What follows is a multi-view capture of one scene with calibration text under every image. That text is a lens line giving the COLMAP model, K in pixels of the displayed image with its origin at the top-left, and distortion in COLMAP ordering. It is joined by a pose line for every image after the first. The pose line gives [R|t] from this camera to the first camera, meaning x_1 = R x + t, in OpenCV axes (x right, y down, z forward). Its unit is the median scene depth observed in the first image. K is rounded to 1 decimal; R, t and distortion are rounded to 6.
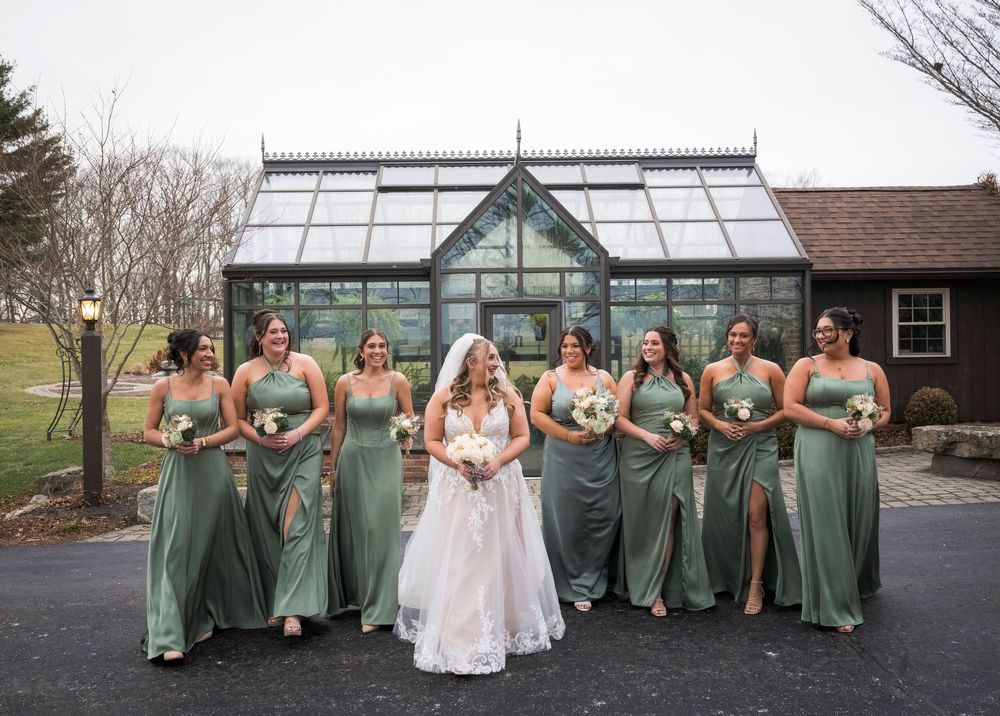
lens RADIAL K [[1468.2, 0, 500.0], [0, 1468.2, 358.0], [0, 0, 1]] dist [0.014260, 0.049070]
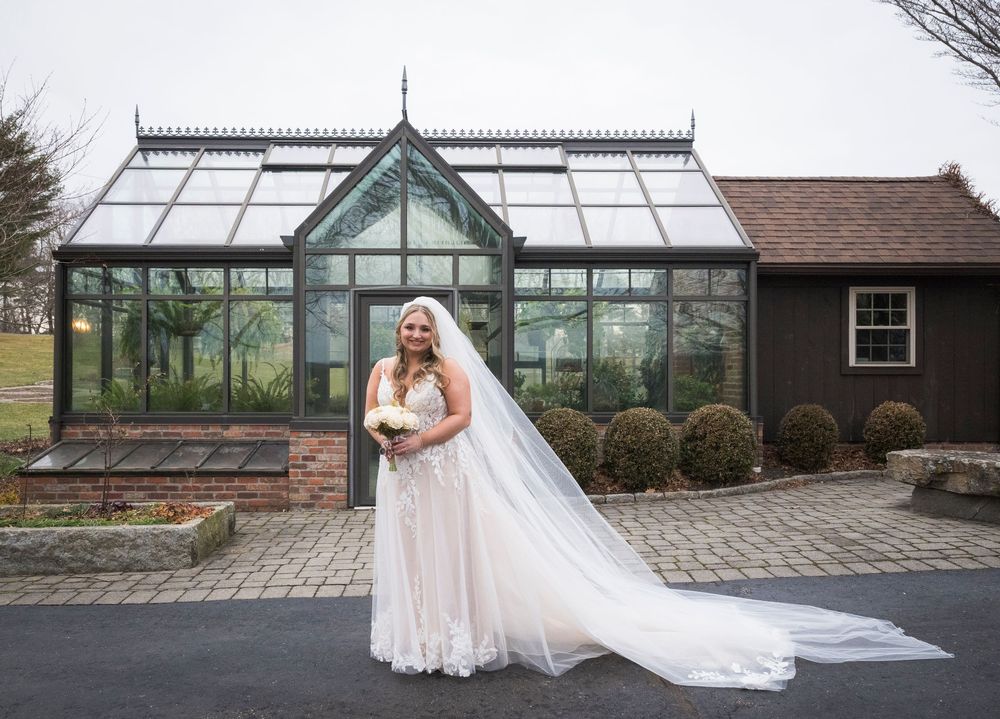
lens RADIAL K [[1358.2, 0, 500.0], [0, 1358.2, 359.5], [0, 0, 1]] dist [0.025768, 0.027095]
pose [[0.999374, 0.012737, 0.033008, 0.035032], [-0.012459, 0.999885, -0.008606, 0.004695], [-0.033114, 0.008189, 0.999418, 0.201829]]
